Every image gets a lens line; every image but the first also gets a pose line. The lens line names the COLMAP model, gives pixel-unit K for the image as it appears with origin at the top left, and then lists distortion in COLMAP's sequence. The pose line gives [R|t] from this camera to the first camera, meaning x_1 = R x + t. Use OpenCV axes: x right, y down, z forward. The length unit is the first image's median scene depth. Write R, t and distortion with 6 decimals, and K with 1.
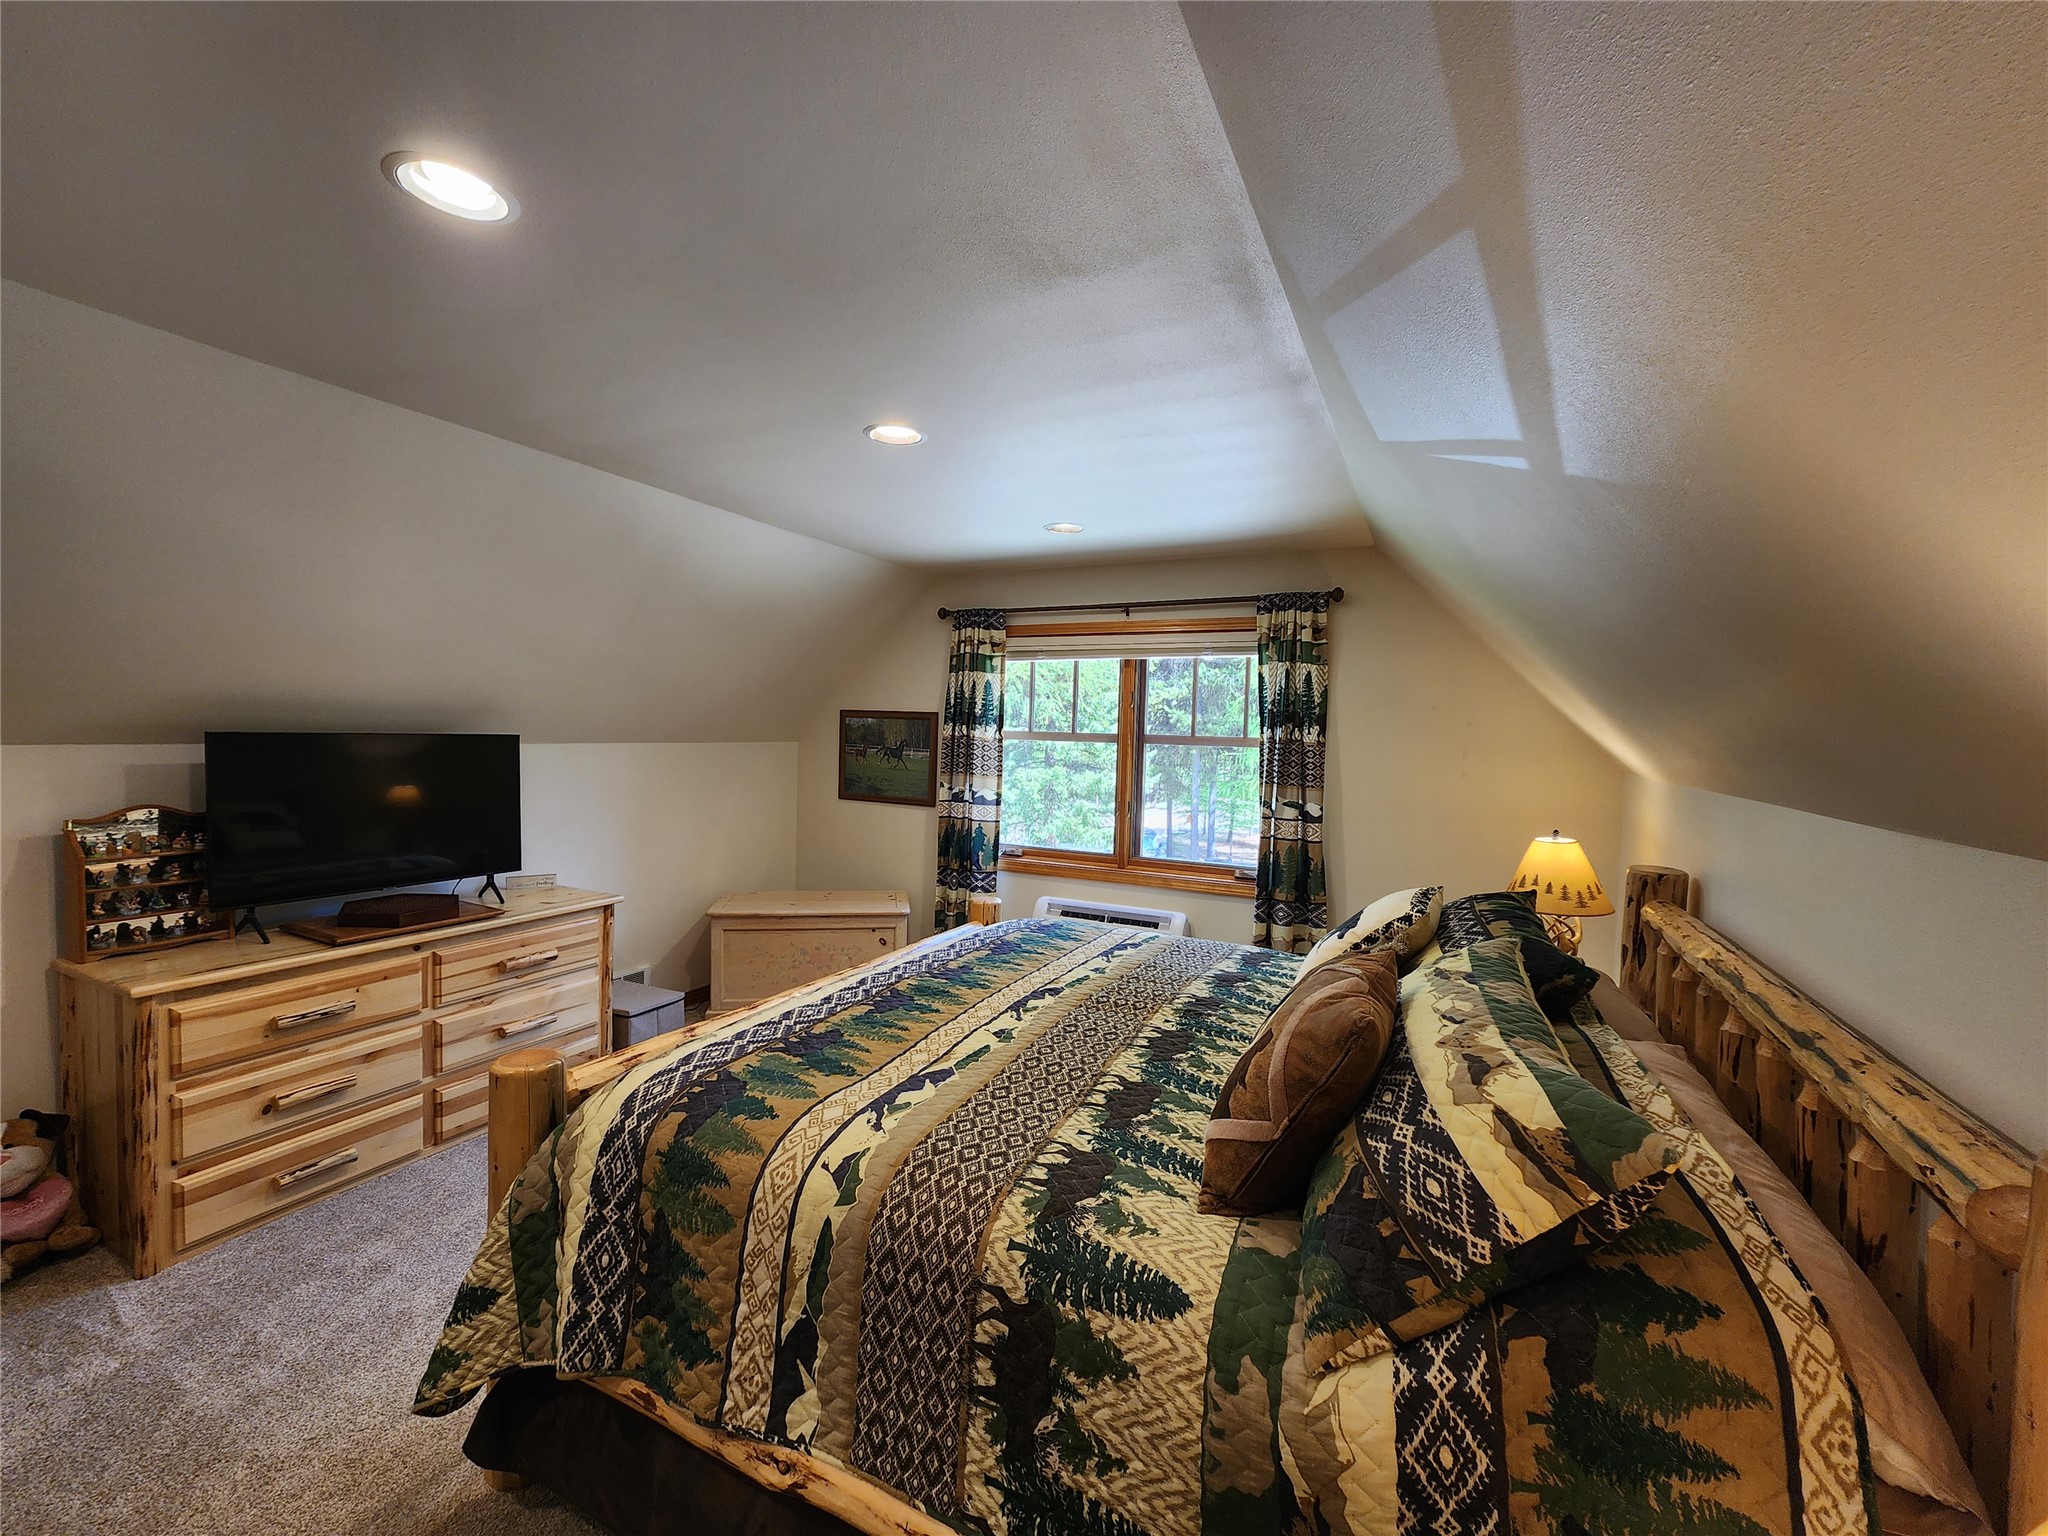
lens RADIAL K [[846.6, 0, 1026.2], [0, 846.6, 767.7], [0, 0, 1]] dist [0.000262, 0.000365]
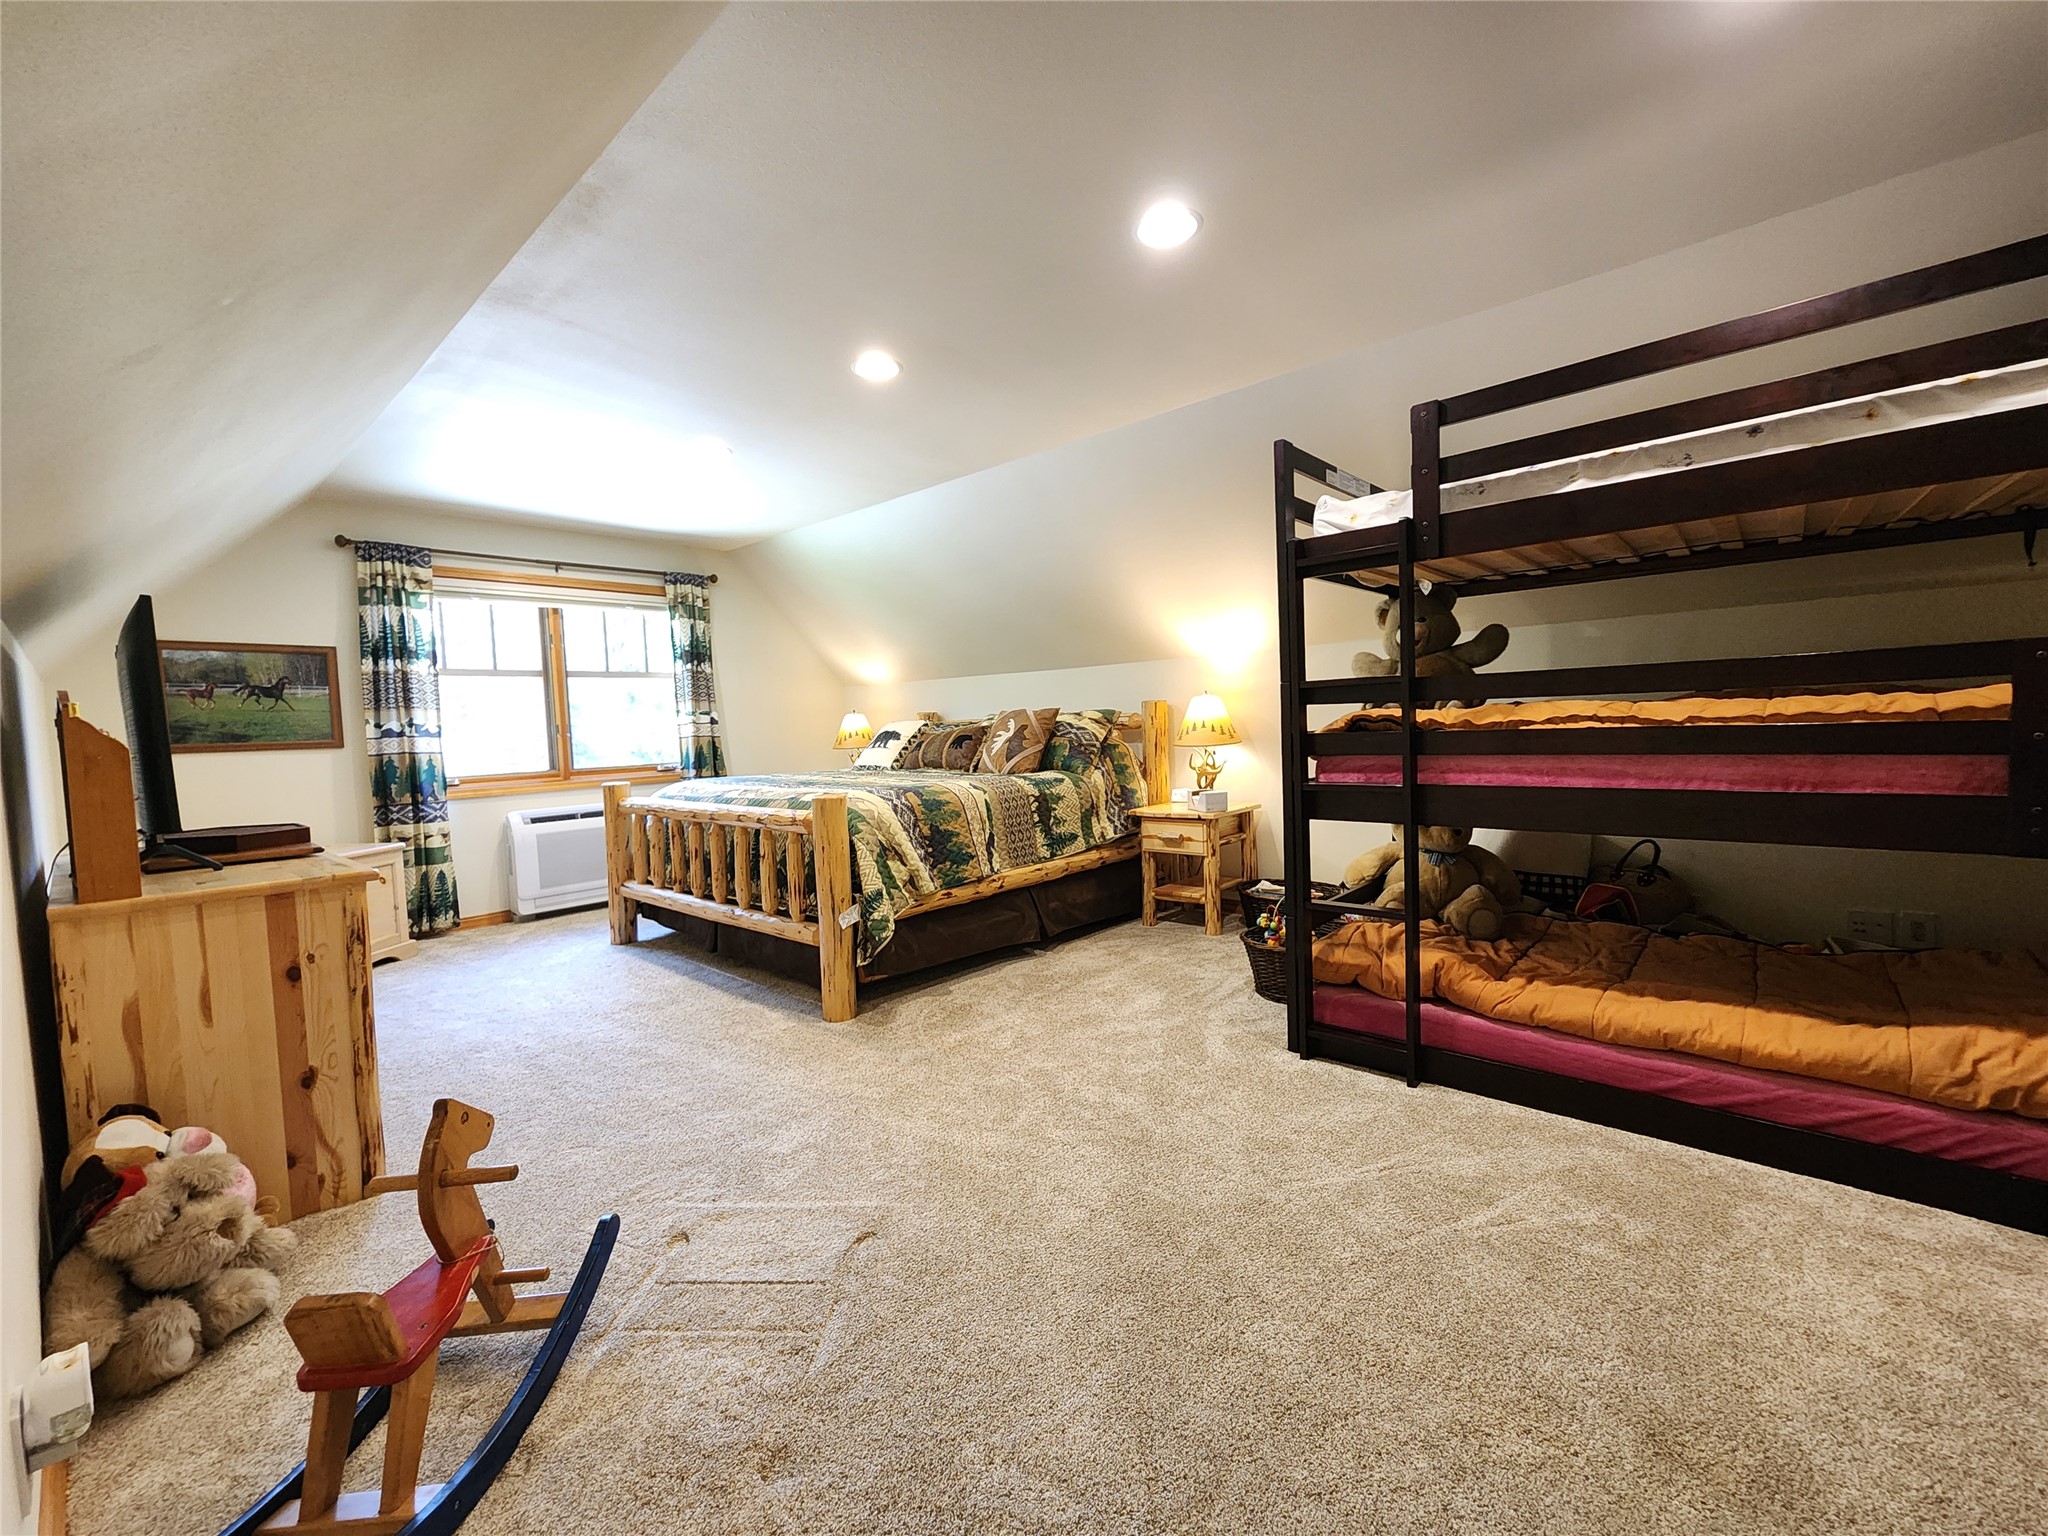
lens RADIAL K [[846.6, 0, 1026.2], [0, 846.6, 767.7], [0, 0, 1]] dist [0.000262, 0.000365]
pose [[0.266599, -0.091299, 0.959474, -0.874272], [0.087404, 0.993691, 0.070269, 0.073375], [-0.959836, 0.065128, 0.272897, 0.027290]]
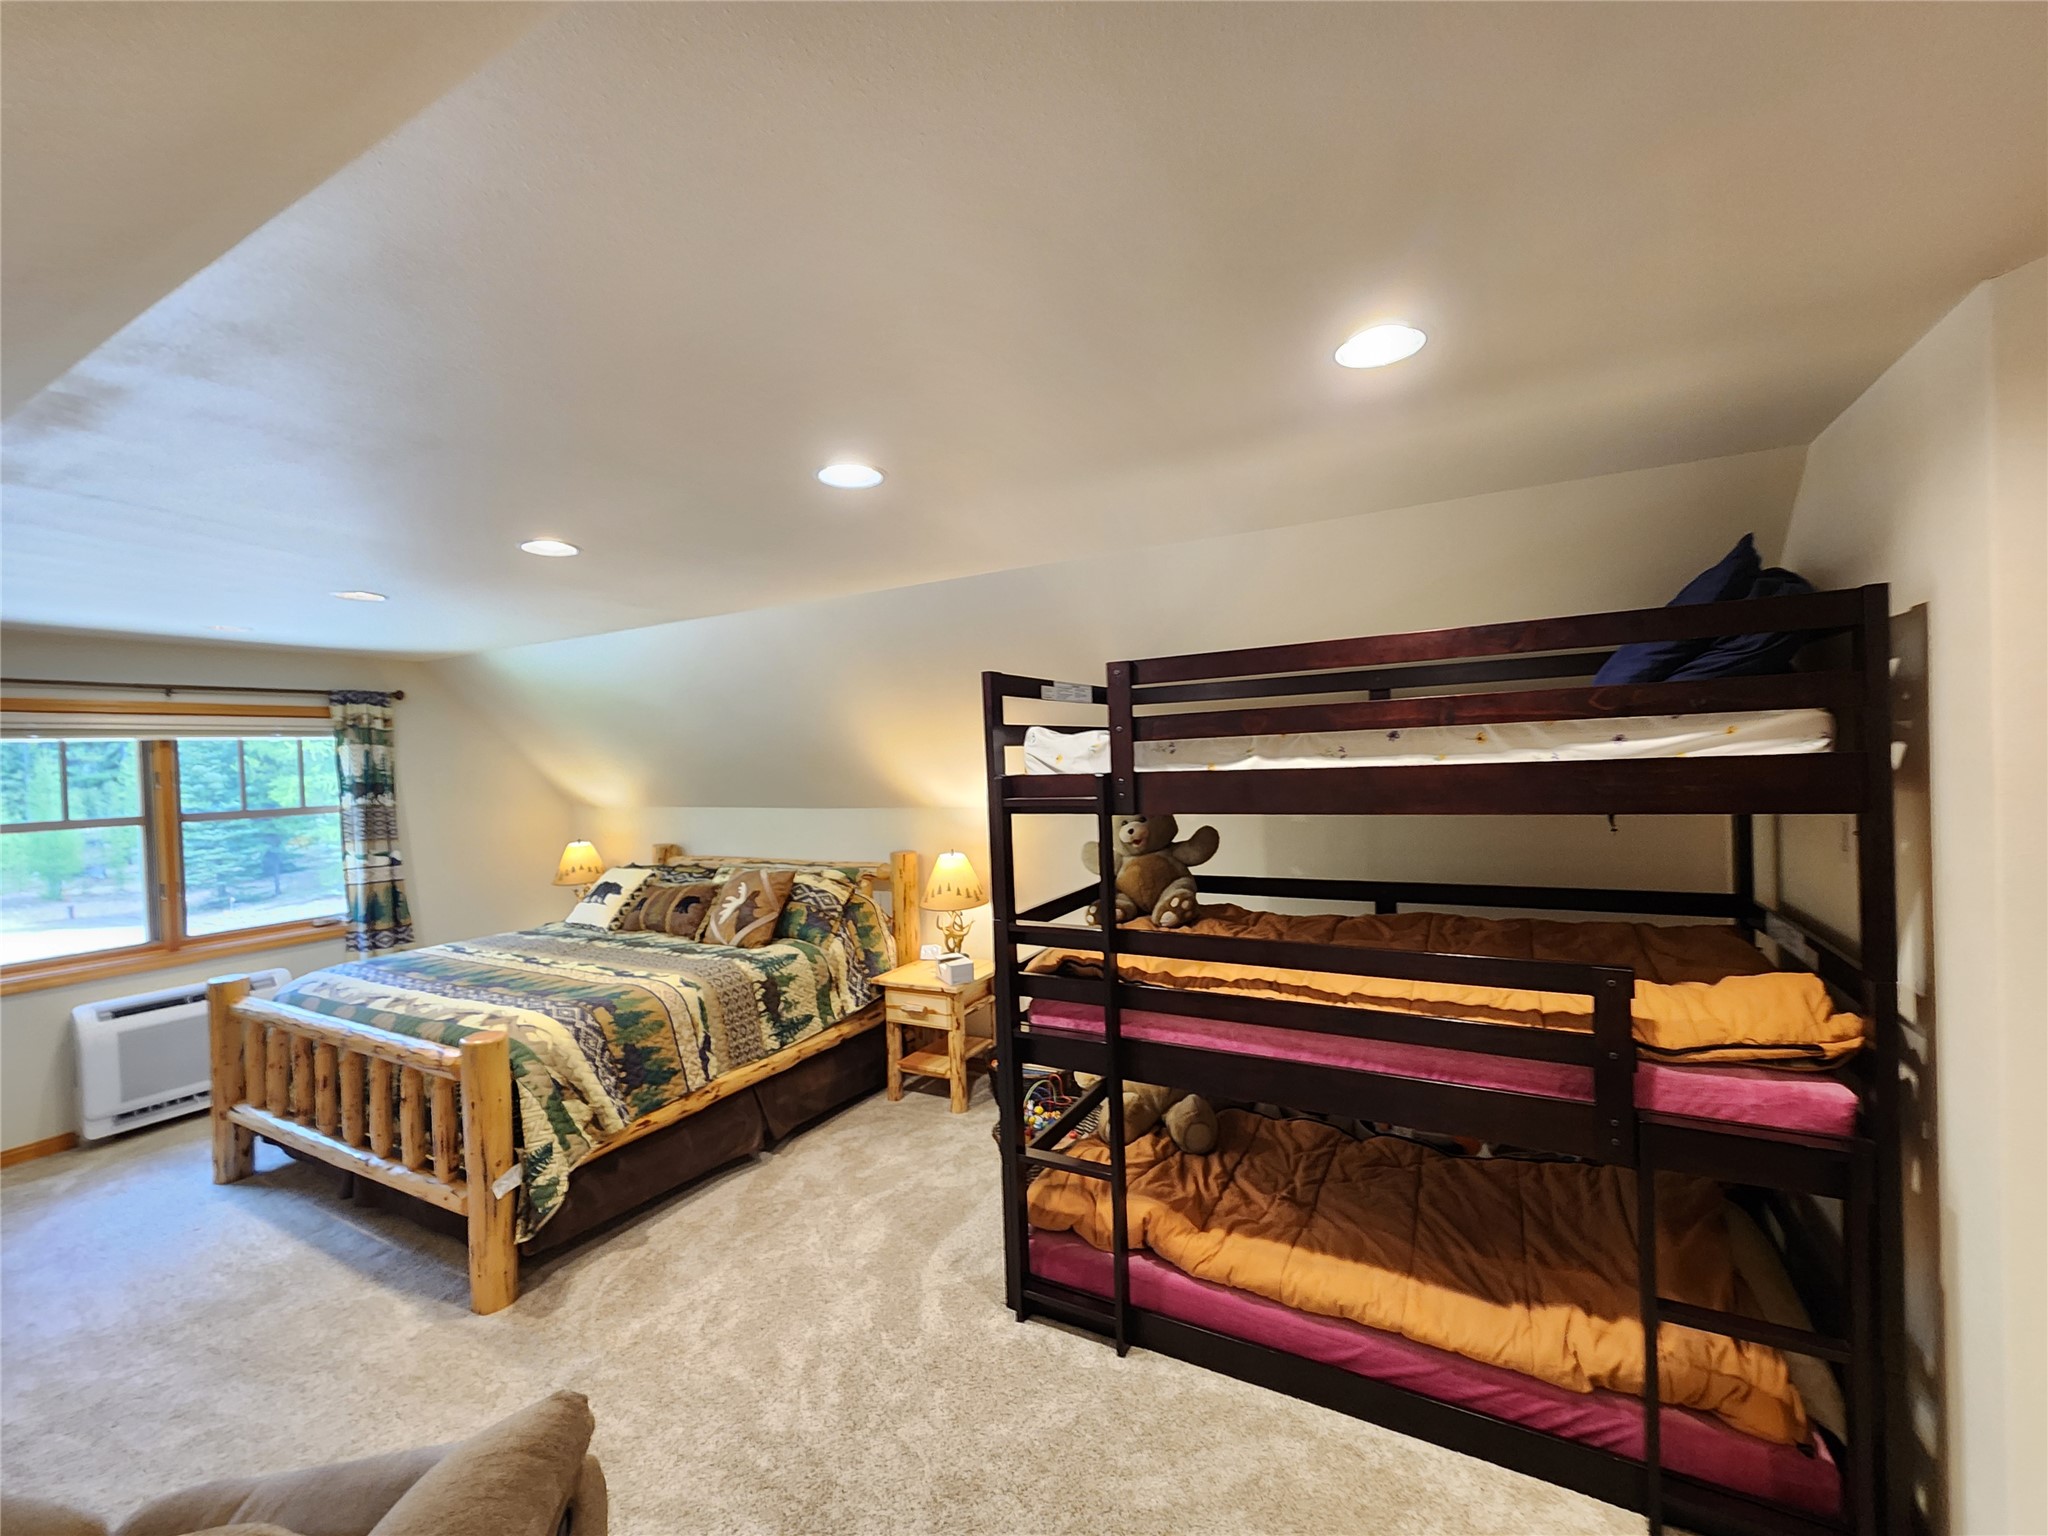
lens RADIAL K [[846.6, 0, 1026.2], [0, 846.6, 767.7], [0, 0, 1]] dist [0.000262, 0.000365]
pose [[0.038560, -0.041714, 0.998385, -0.813811], [0.079780, 0.996067, 0.038536, -0.051942], [-0.996066, 0.078166, 0.041736, -0.041721]]
